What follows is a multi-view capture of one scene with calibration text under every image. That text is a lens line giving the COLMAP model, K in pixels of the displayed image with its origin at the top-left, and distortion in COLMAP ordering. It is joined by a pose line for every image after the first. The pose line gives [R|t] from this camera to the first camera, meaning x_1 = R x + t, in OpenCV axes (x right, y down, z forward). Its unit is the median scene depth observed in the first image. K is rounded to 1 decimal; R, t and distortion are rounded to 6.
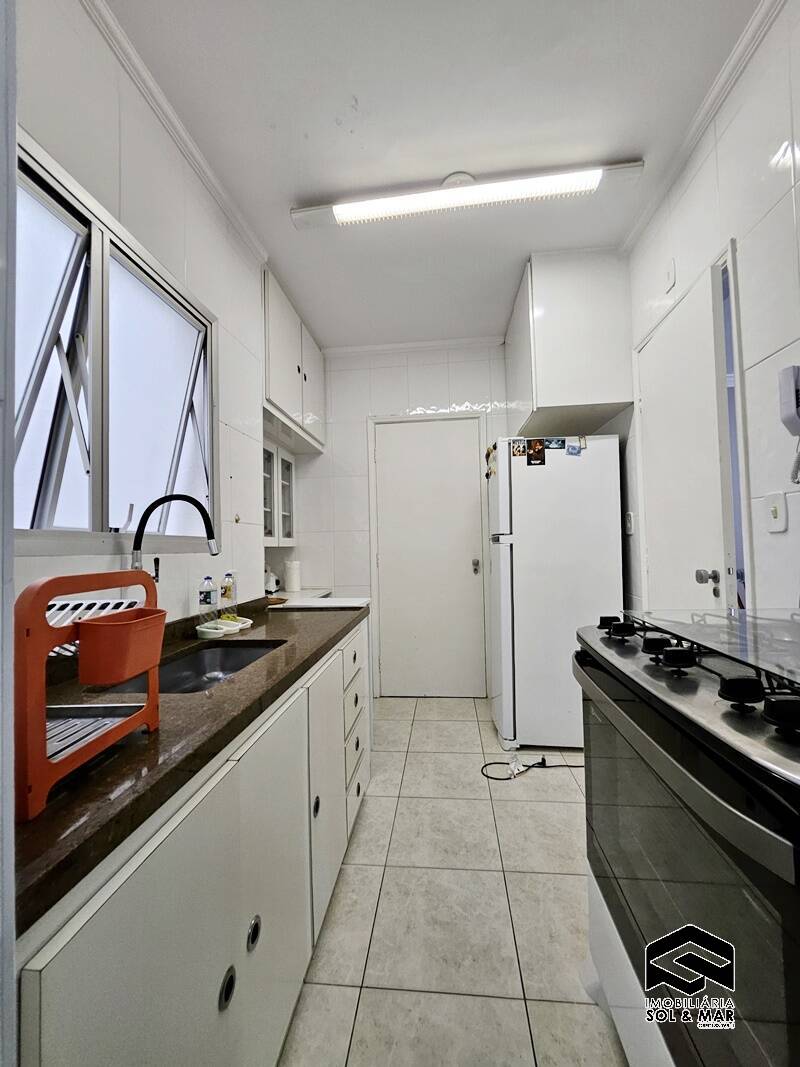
lens RADIAL K [[423.2, 0, 408.1], [0, 423.2, 532.3], [0, 0, 1]] dist [-0.000834, -0.000262]
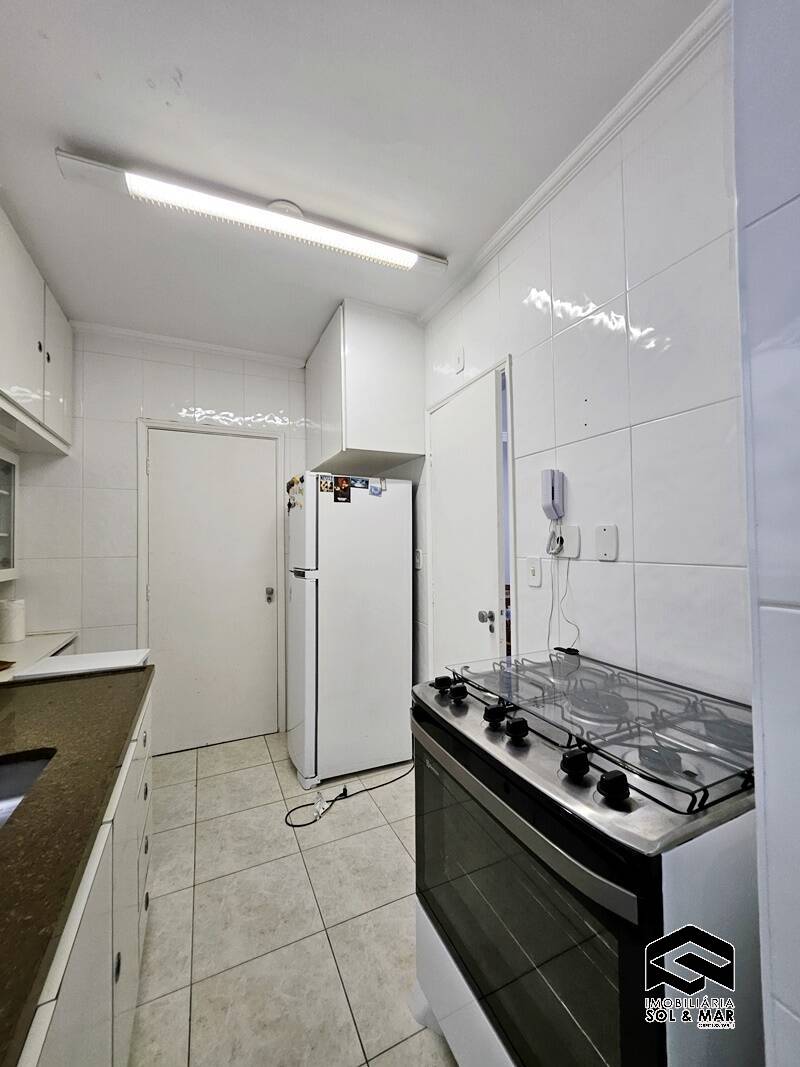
lens RADIAL K [[423.2, 0, 408.1], [0, 423.2, 532.3], [0, 0, 1]] dist [-0.000834, -0.000262]
pose [[0.856095, 0.028736, 0.516020, -0.092899], [-0.027237, 0.999574, -0.010478, -0.080535], [-0.516101, -0.005085, 0.856513, 0.031802]]
